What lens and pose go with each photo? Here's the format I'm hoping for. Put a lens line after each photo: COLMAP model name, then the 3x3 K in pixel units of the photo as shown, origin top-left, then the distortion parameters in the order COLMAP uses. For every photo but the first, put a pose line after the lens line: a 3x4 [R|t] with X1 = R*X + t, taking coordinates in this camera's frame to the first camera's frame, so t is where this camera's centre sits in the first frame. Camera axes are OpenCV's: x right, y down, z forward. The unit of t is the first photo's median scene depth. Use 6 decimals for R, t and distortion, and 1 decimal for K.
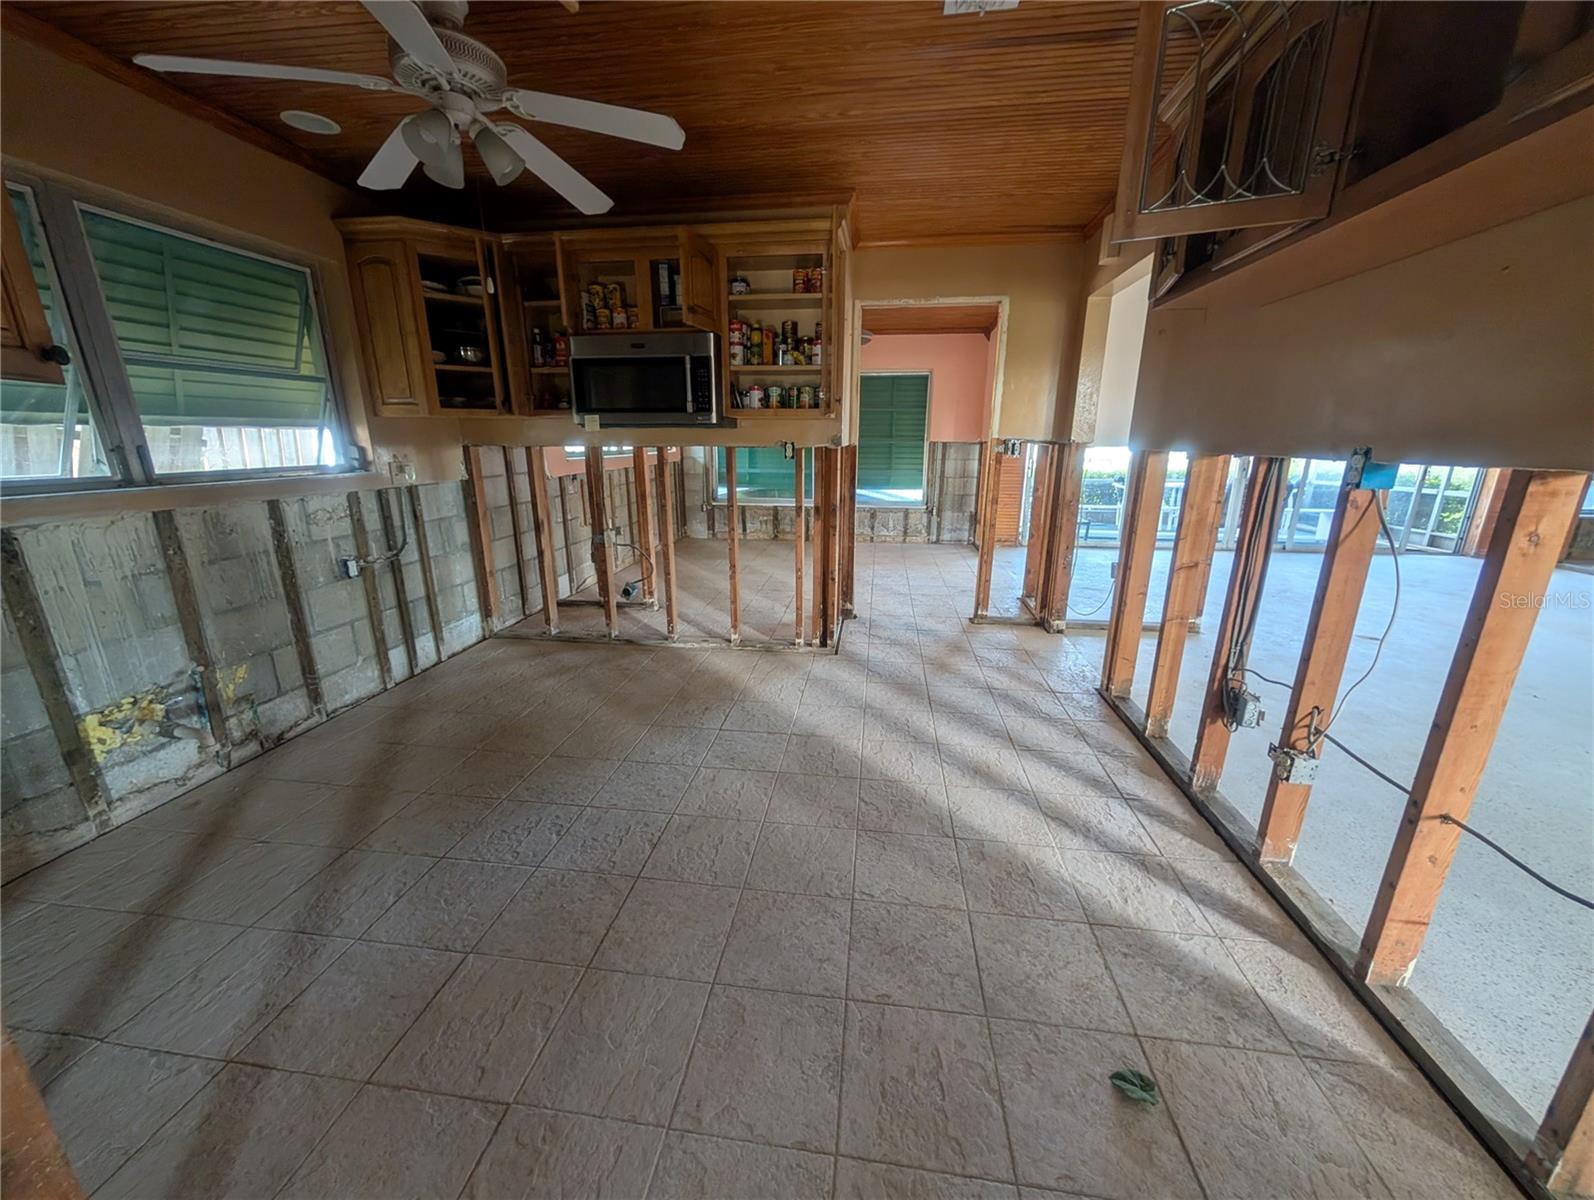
lens RADIAL K [[602.0, 0, 794.1], [0, 602.0, 603.6], [0, 0, 1]] dist [-0.000186, 0.000063]
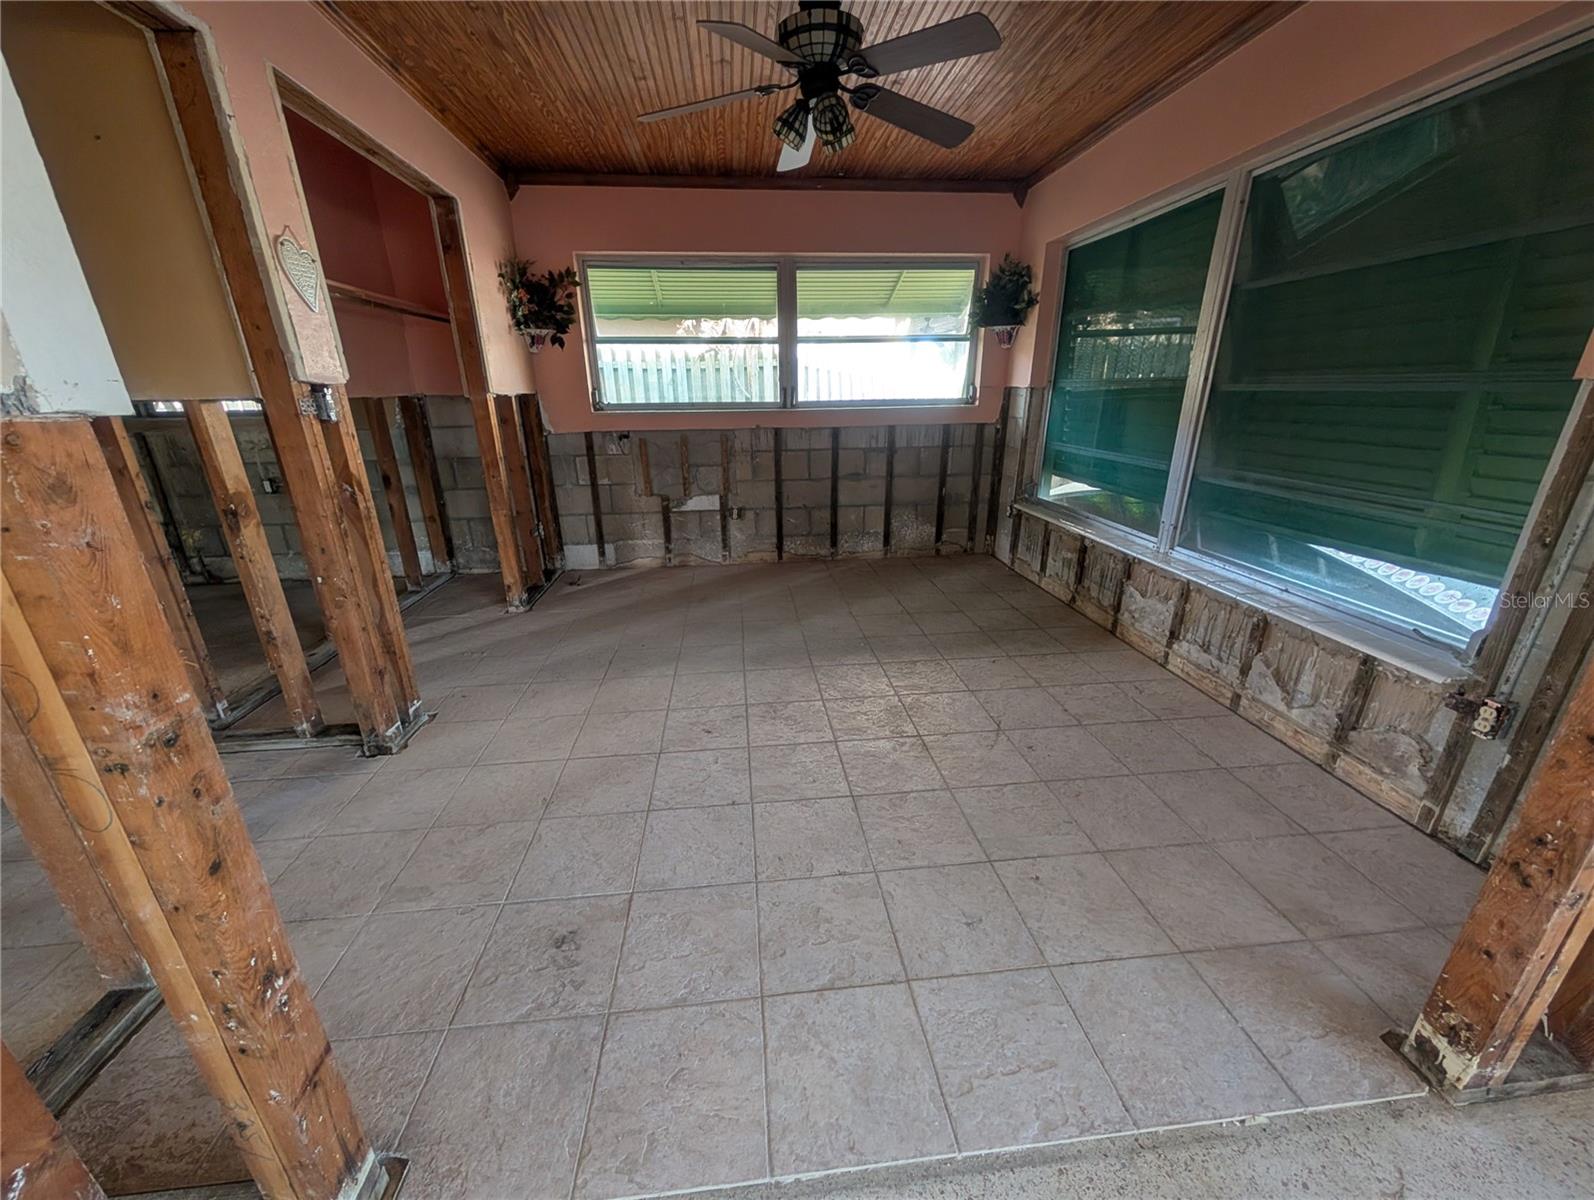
lens RADIAL K [[602.0, 0, 794.1], [0, 602.0, 603.6], [0, 0, 1]] dist [-0.000186, 0.000063]
pose [[0.237682, 0.322613, -0.916203, 0.836088], [-0.247295, 0.932250, 0.264110, -0.435227], [0.939336, 0.163798, 0.301360, 1.625680]]
